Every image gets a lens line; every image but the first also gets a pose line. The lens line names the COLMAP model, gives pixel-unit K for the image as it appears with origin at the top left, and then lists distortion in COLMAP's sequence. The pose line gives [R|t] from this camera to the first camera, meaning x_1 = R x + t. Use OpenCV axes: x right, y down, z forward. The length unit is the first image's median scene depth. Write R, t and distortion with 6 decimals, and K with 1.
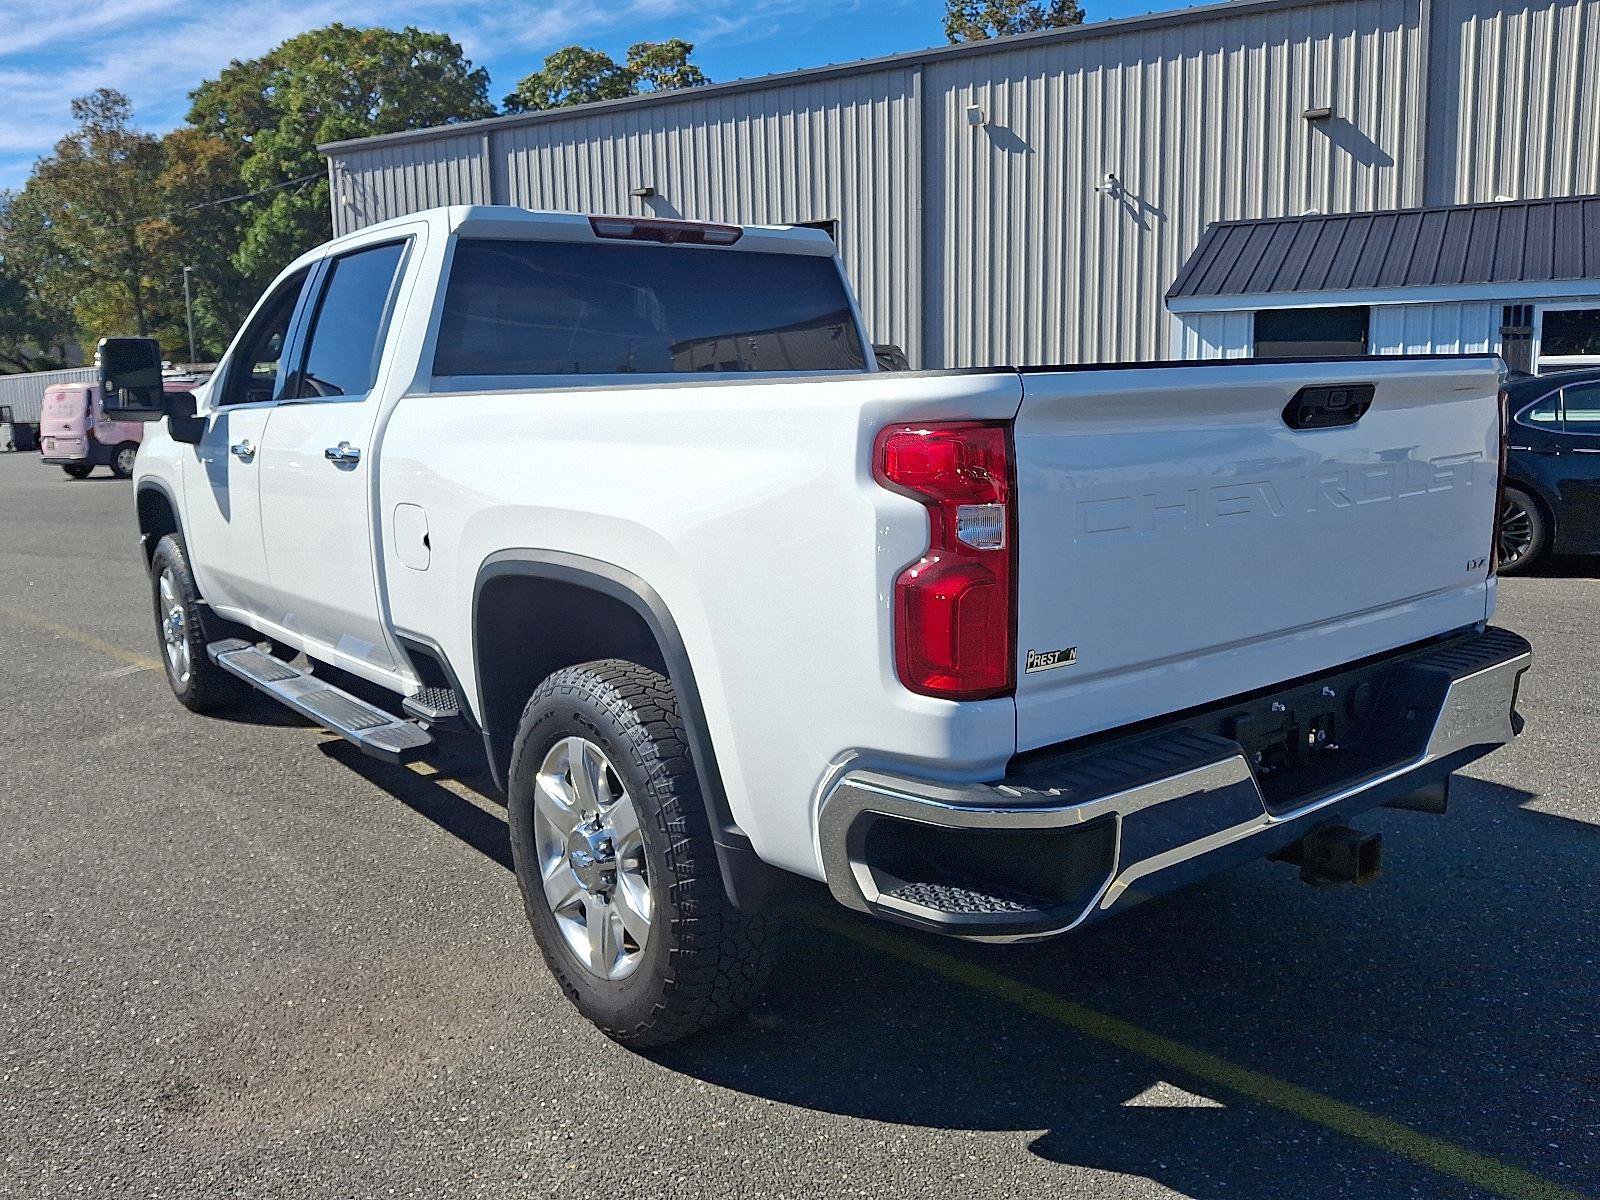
lens RADIAL K [[1287.7, 0, 789.7], [0, 1287.7, 608.4], [0, 0, 1]] dist [0.025945, -0.057213]
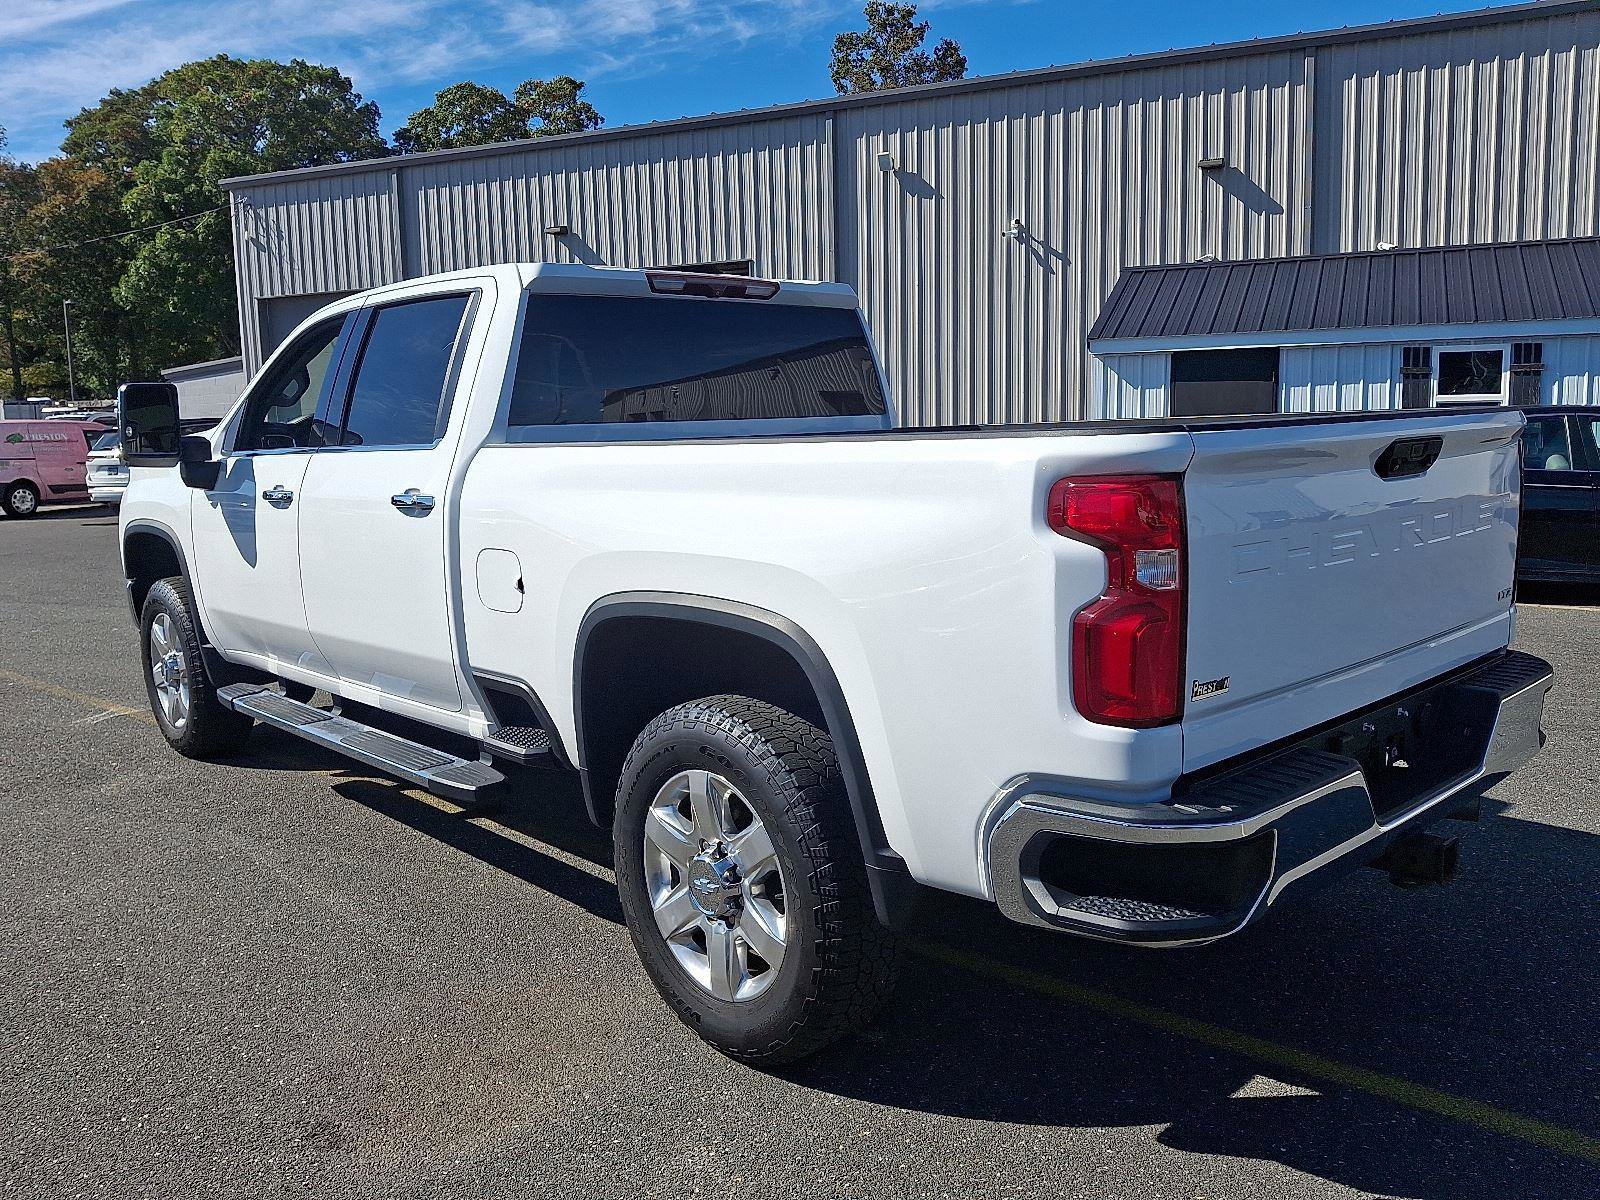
lens RADIAL K [[1287.7, 0, 785.1], [0, 1287.7, 599.2], [0, 0, 1]] dist [0.025945, -0.057213]
pose [[0.996270, -0.013593, 0.085210, -0.114221], [0.016313, 0.999377, -0.031307, -0.003610], [-0.084732, 0.032581, 0.995871, -0.035375]]
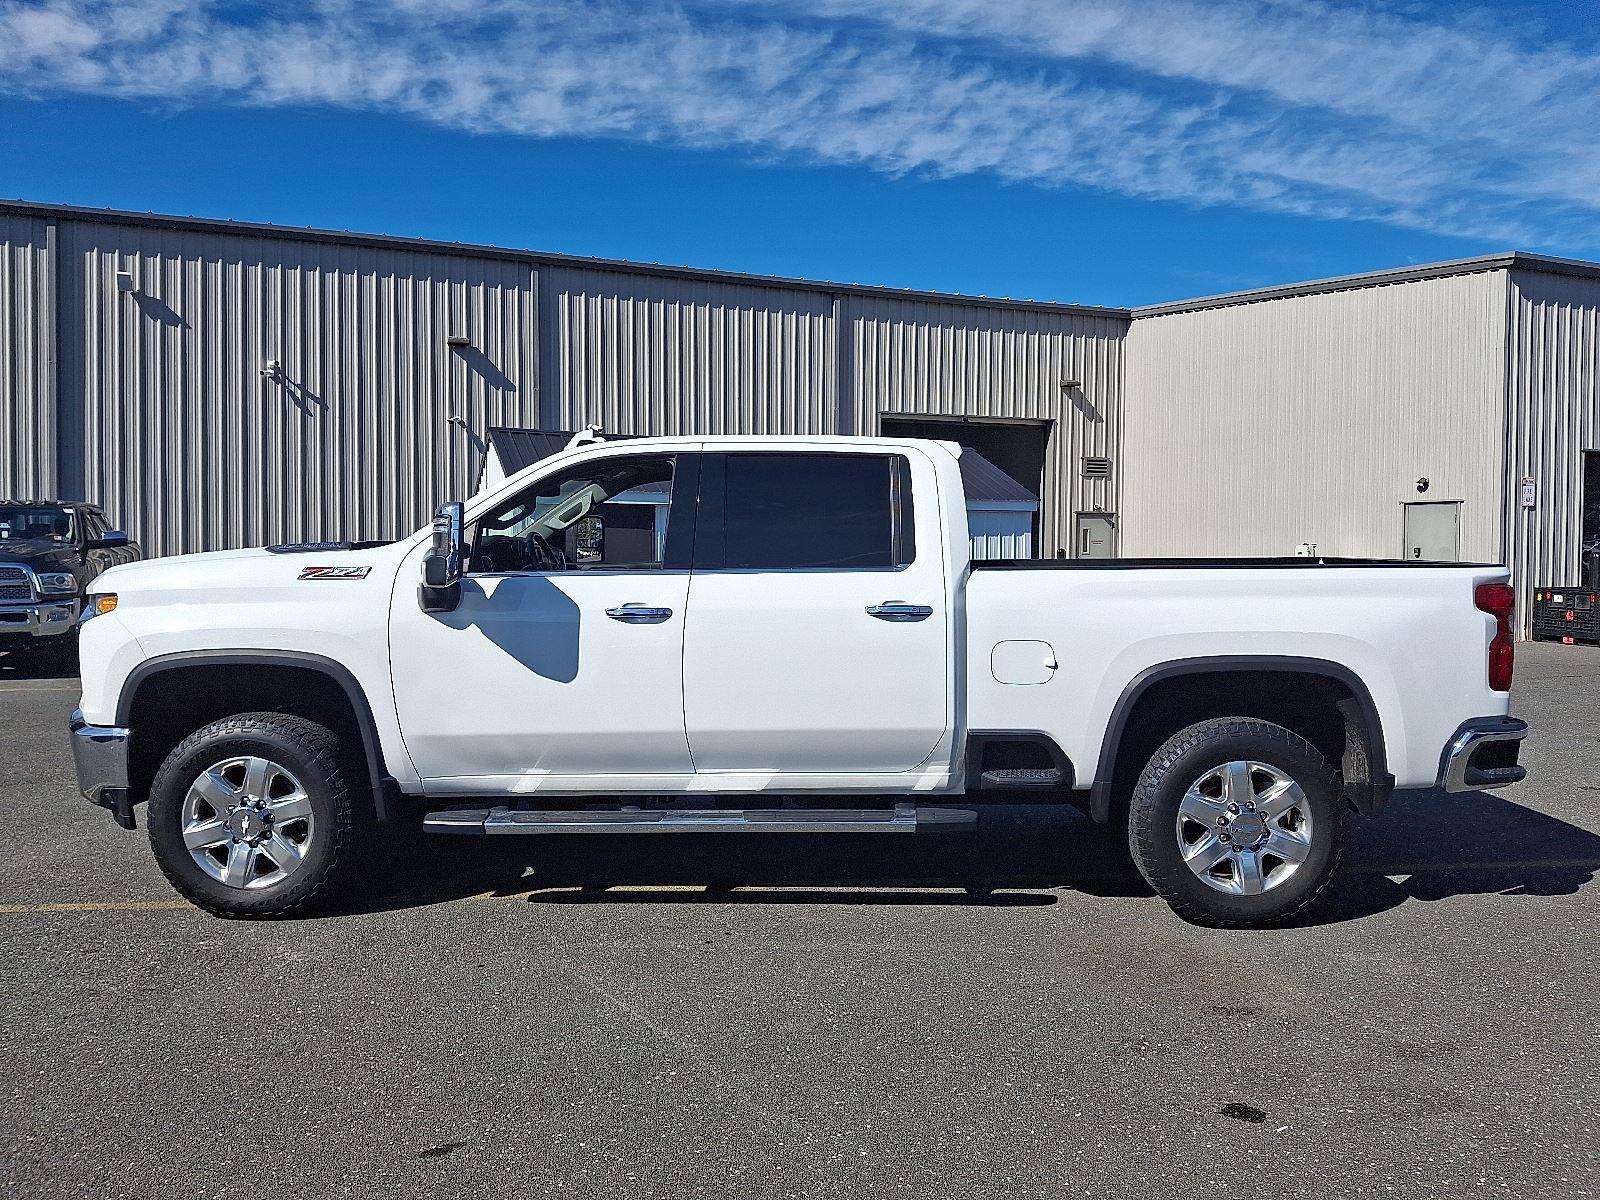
lens RADIAL K [[1211.7, 0, 823.5], [0, 1211.7, 596.0], [0, 0, 1]] dist [-0.029626, -0.011347]
pose [[0.582037, -0.002312, 0.813159, -1.139529], [0.113933, 0.990364, -0.078734, -0.036949], [-0.805141, 0.138472, 0.576692, 0.290373]]
